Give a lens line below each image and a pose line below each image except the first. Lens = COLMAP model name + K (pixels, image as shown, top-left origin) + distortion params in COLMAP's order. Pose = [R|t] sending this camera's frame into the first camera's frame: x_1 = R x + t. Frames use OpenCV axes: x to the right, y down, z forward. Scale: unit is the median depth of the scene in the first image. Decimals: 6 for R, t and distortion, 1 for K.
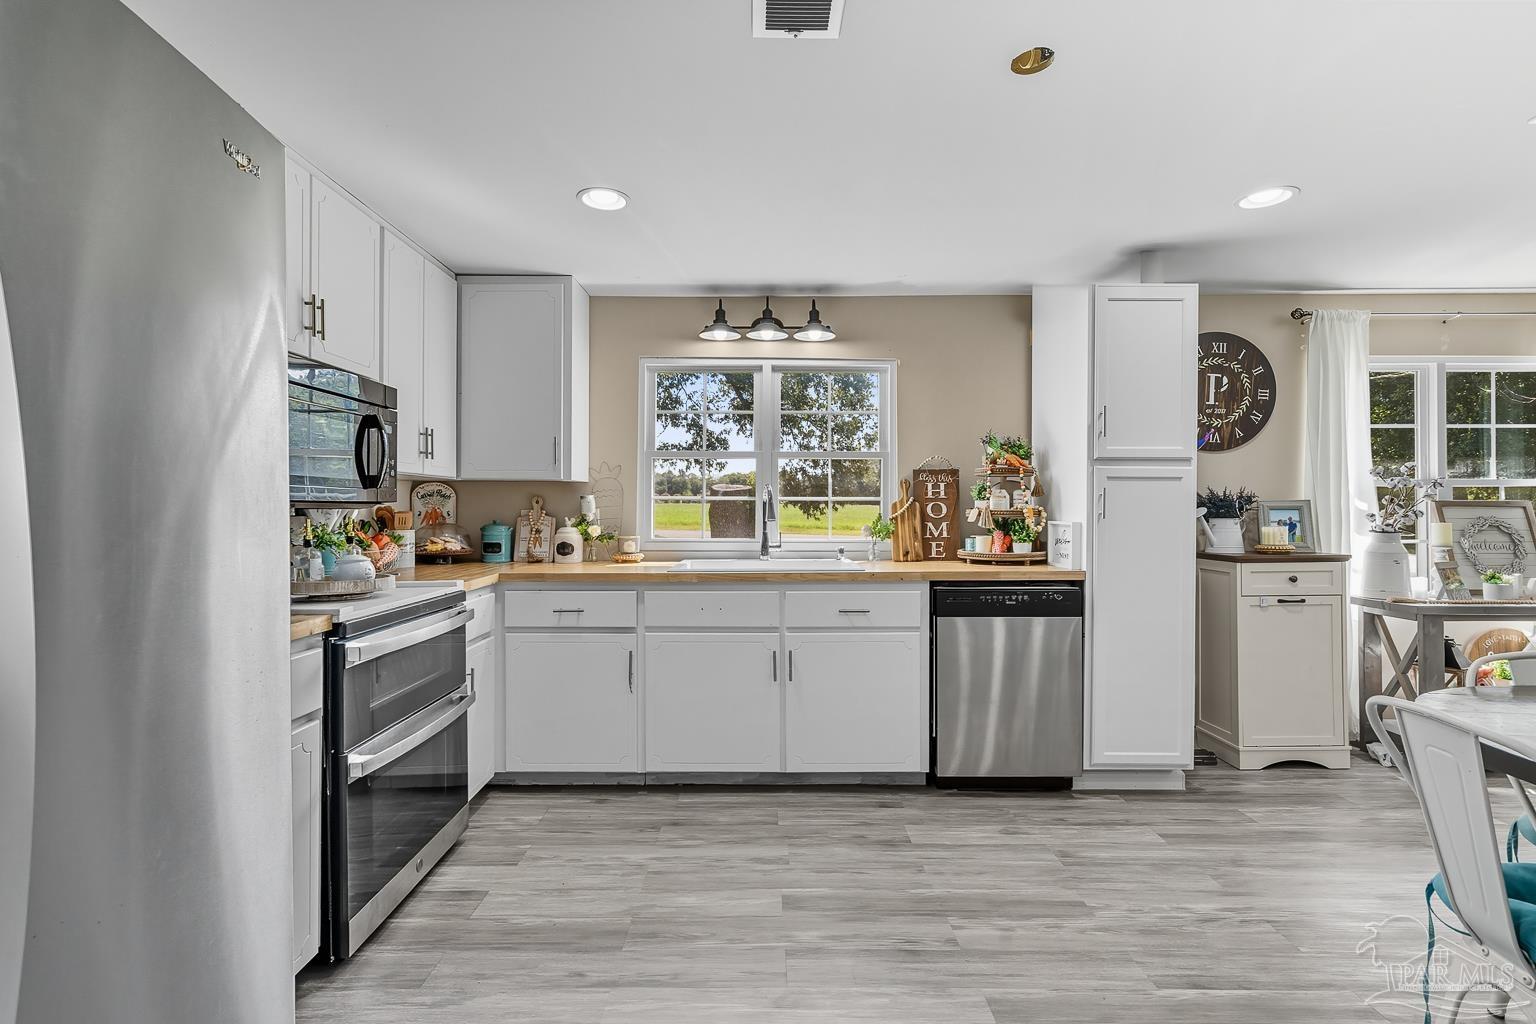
lens RADIAL K [[756.7, 0, 768.5], [0, 756.7, 503.3], [0, 0, 1]] dist [0.001995, 0.000166]
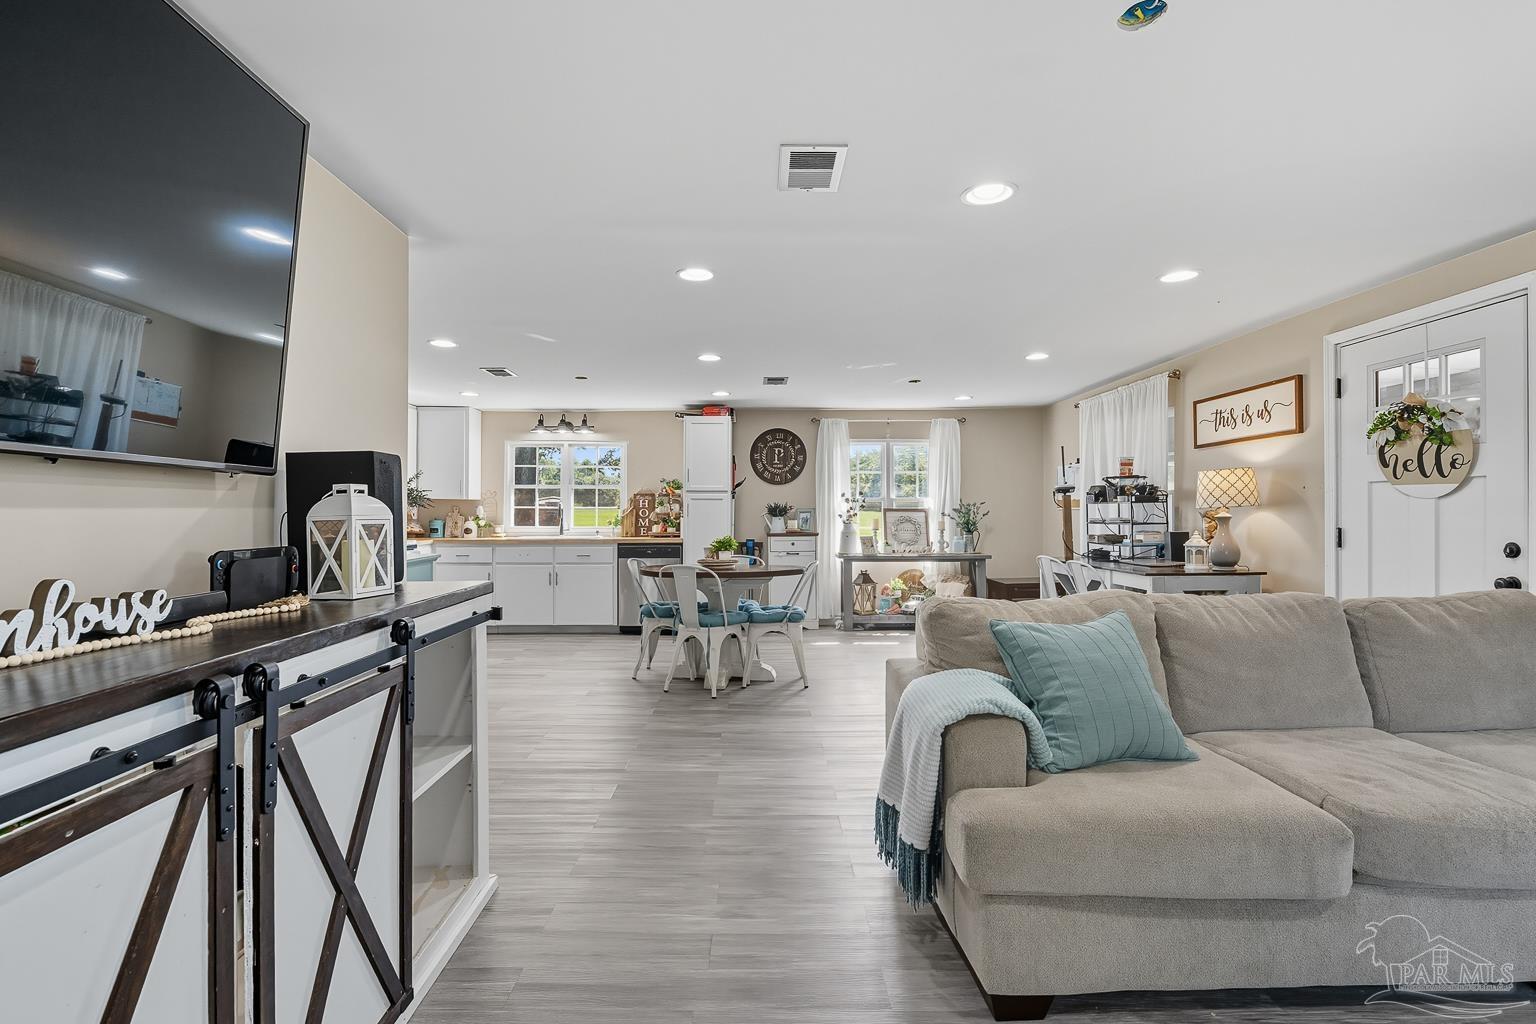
lens RADIAL K [[738.4, 0, 750.7], [0, 738.4, 514.6], [0, 0, 1]] dist [0.010142, 0.000651]
pose [[0.999963, -0.001428, -0.008538, 0.548242], [0.001516, 0.999946, 0.010248, -0.007207], [0.008523, -0.010261, 0.999911, -1.090691]]
